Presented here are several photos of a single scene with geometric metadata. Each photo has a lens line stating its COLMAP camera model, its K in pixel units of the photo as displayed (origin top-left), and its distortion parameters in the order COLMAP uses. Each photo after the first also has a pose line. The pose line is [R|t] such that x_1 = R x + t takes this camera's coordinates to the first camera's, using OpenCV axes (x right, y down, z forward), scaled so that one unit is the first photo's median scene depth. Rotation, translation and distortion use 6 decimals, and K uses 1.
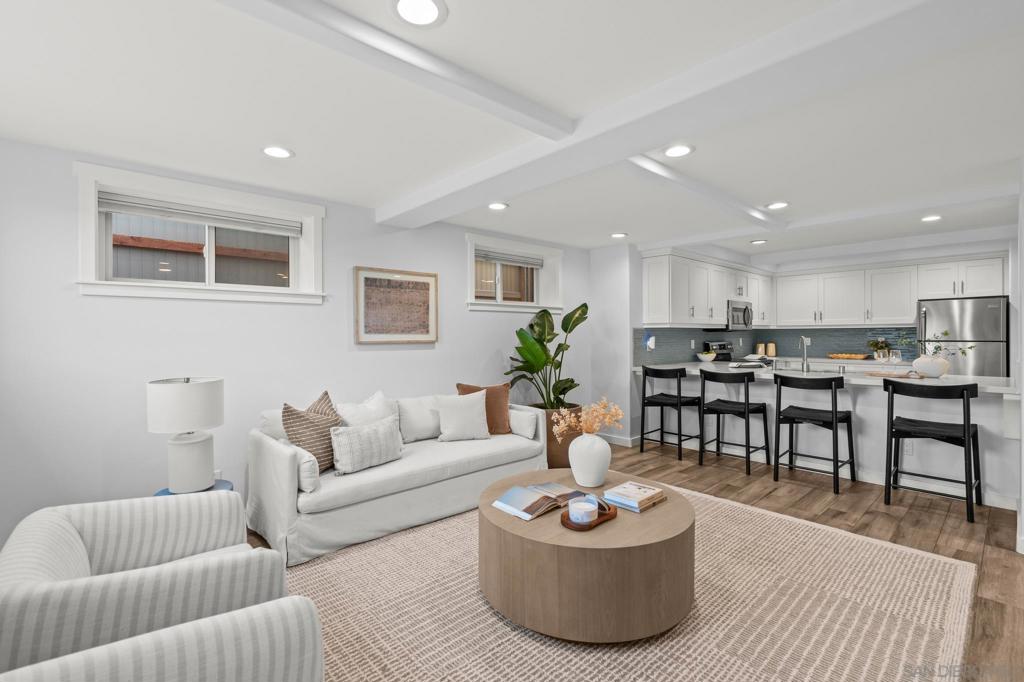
lens RADIAL K [[460.2, 0, 521.9], [0, 460.2, 333.9], [0, 0, 1]] dist [-0.001996, 0.001531]
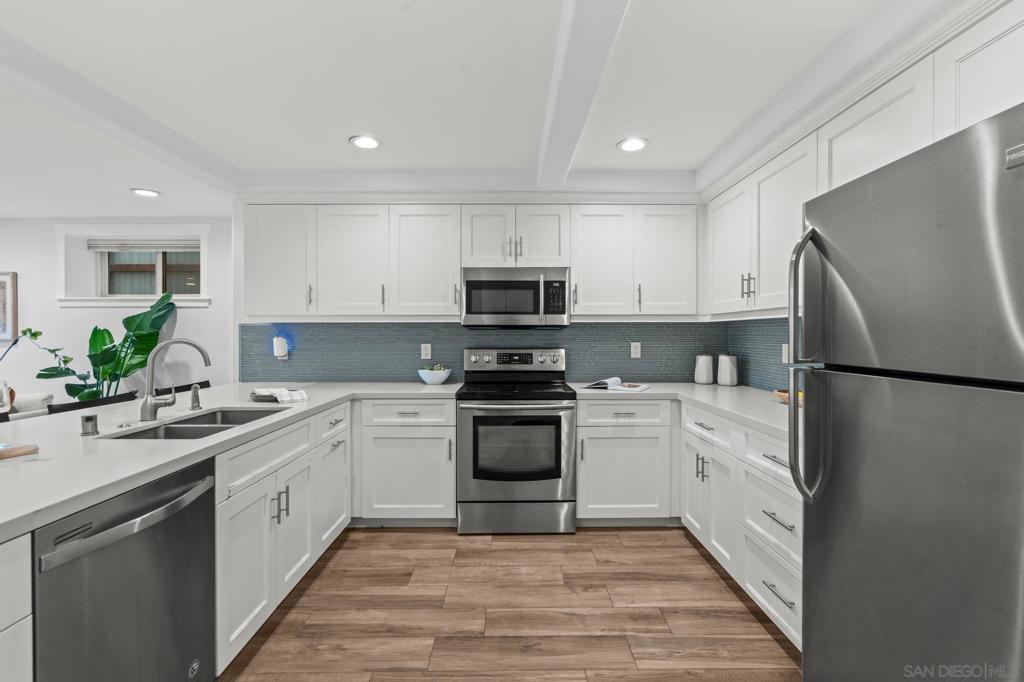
lens RADIAL K [[460.2, 0, 508.9], [0, 460.2, 338.3], [0, 0, 1]] dist [-0.001996, 0.001531]
pose [[0.729894, 0.009927, -0.683488, 1.320167], [-0.002271, 0.999924, 0.012098, -0.001248], [0.683556, -0.007278, 0.729862, 1.039515]]
